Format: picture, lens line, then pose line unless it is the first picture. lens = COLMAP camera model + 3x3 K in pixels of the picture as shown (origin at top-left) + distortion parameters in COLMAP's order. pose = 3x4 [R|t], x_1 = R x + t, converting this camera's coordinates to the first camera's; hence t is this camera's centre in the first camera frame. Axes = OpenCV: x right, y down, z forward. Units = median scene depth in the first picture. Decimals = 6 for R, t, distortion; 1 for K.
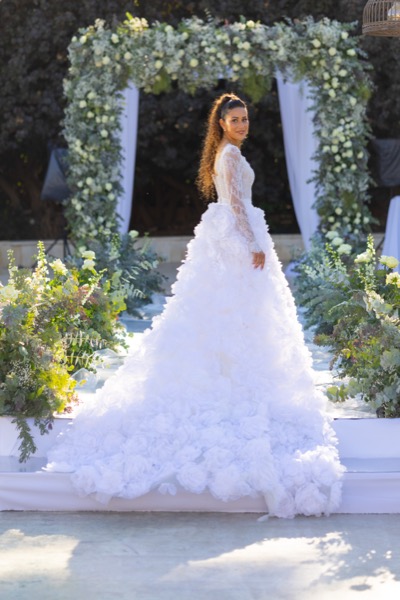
lens RADIAL K [[1999.3, 0, 249.6], [0, 1999.3, 326.0], [0, 0, 1]] dist [0.170671, 0.000000]
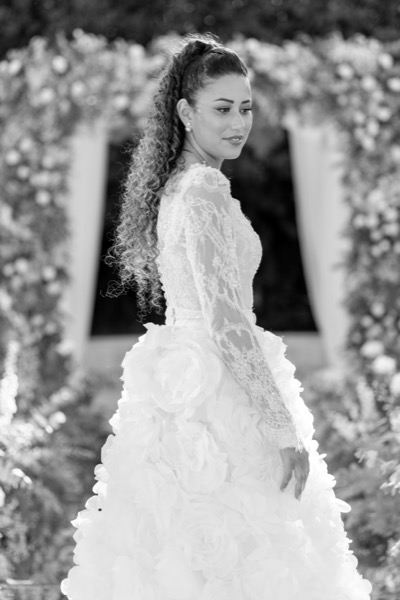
lens RADIAL K [[1999.3, 0, 199.7], [0, 1999.3, 296.8], [0, 0, 1]] dist [0.170671, 0.000000]
pose [[0.999753, 0.004332, -0.021820, -0.002203], [-0.005600, 0.998278, -0.058390, -0.021064], [0.021529, 0.058498, 0.998055, 0.303041]]
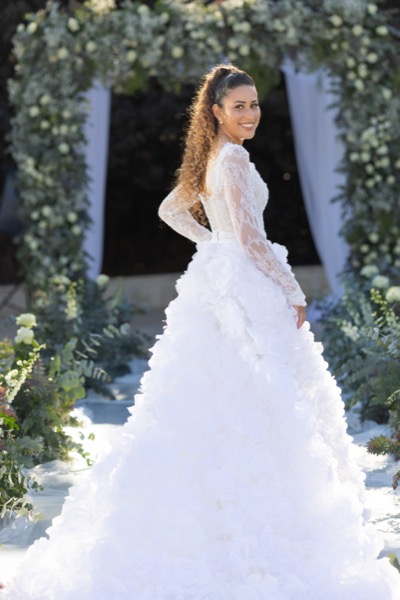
lens RADIAL K [[1999.3, 0, 220.8], [0, 1999.3, 282.6], [0, 0, 1]] dist [0.170671, 0.000000]
pose [[0.999203, -0.037096, -0.014764, -0.003106], [0.036570, 0.998739, -0.034407, -0.016273], [0.016022, 0.033840, 0.999299, 0.237606]]
